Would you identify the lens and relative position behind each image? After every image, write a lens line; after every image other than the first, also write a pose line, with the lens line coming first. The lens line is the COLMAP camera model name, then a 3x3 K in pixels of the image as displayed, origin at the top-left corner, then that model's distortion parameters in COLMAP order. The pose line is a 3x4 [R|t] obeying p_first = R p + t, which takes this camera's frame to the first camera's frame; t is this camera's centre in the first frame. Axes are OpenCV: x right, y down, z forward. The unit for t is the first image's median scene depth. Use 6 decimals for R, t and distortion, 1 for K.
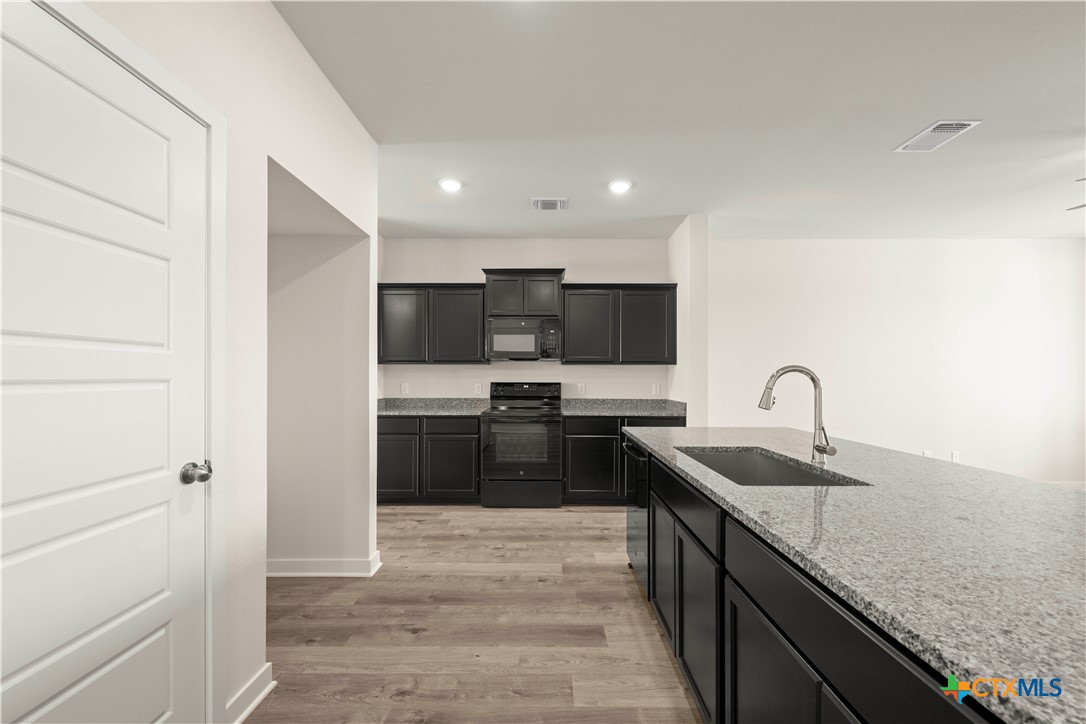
lens RADIAL K [[429.3, 0, 556.6], [0, 429.3, 374.1], [0, 0, 1]] dist [0.000891, 0.000531]
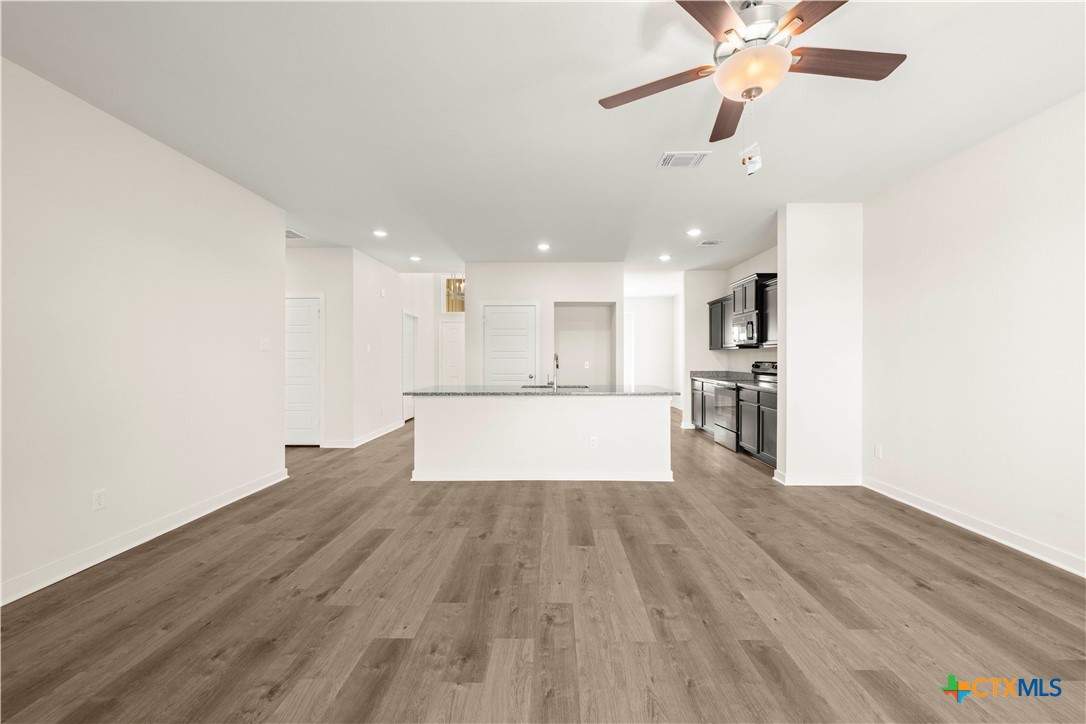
lens RADIAL K [[429.3, 0, 548.0], [0, 429.3, 355.0], [0, 0, 1]] dist [0.000891, 0.000531]
pose [[-0.014829, -0.005321, -0.999876, 1.607750], [0.003522, 0.999979, -0.005374, 0.004580], [0.999884, -0.003602, -0.014810, 0.486231]]
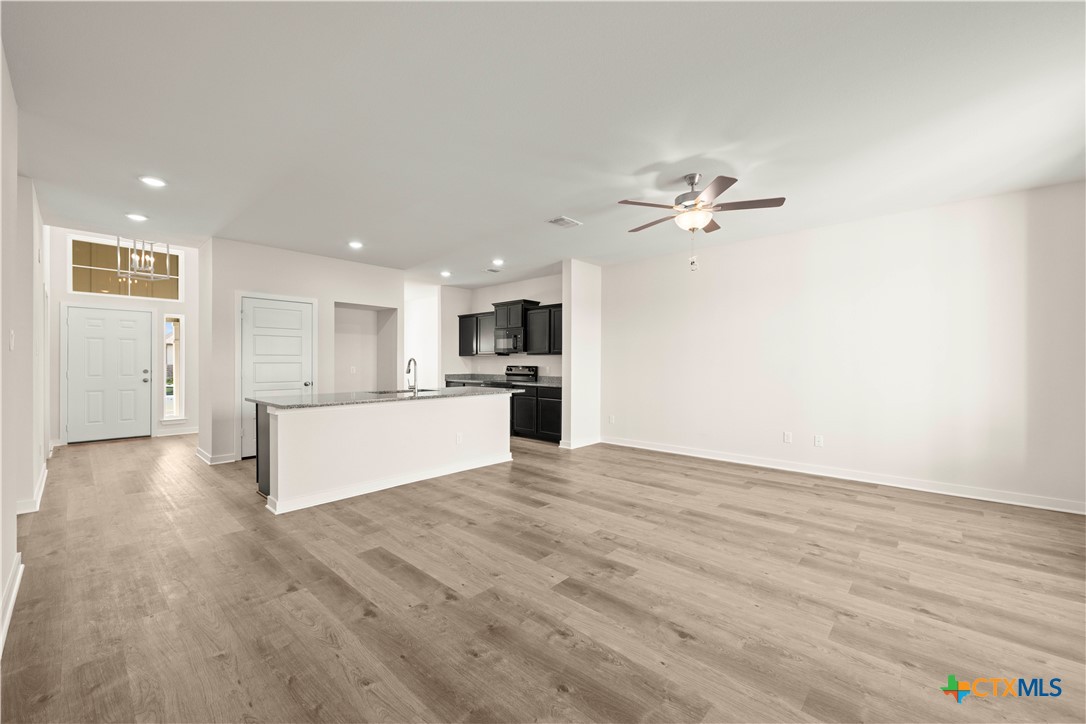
lens RADIAL K [[429.3, 0, 548.8], [0, 429.3, 361.5], [0, 0, 1]] dist [0.000891, 0.000531]
pose [[0.742142, -0.000427, -0.670242, 1.516533], [0.000154, 1.000000, -0.000467, 0.002930], [0.670242, 0.000244, 0.742142, -0.244833]]
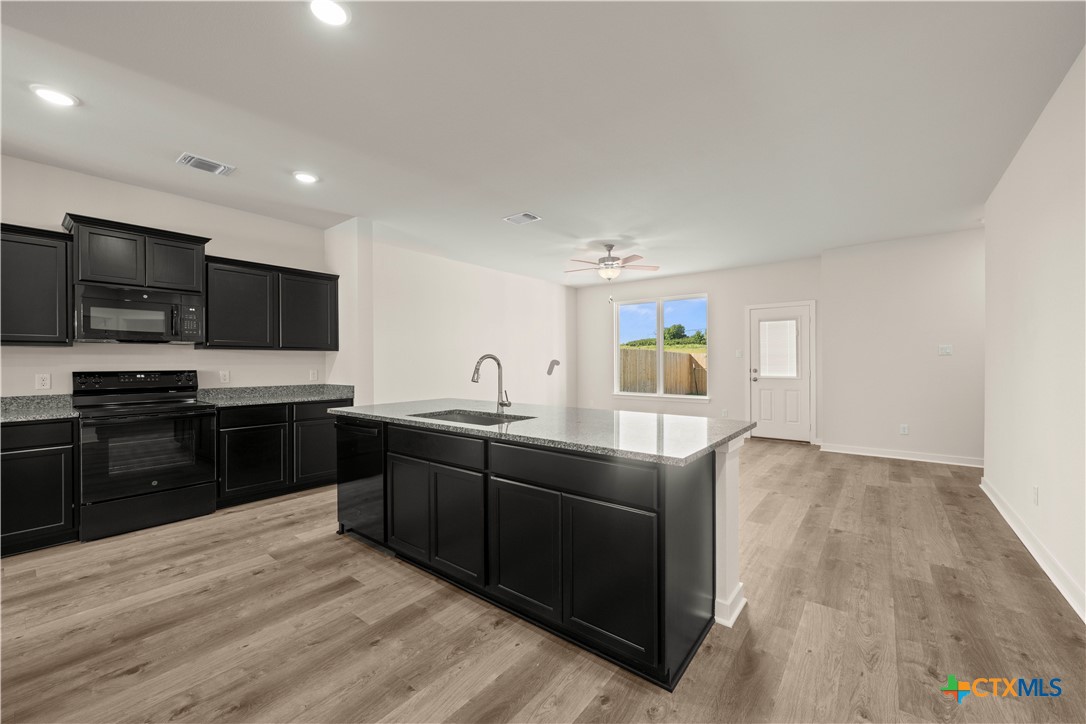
lens RADIAL K [[429.3, 0, 548.9], [0, 429.3, 358.1], [0, 0, 1]] dist [0.000891, 0.000531]
pose [[0.613658, 0.000842, 0.789571, -0.307842], [0.002108, 0.999994, -0.002704, -0.000010], [-0.789569, 0.003324, 0.613653, -0.090059]]
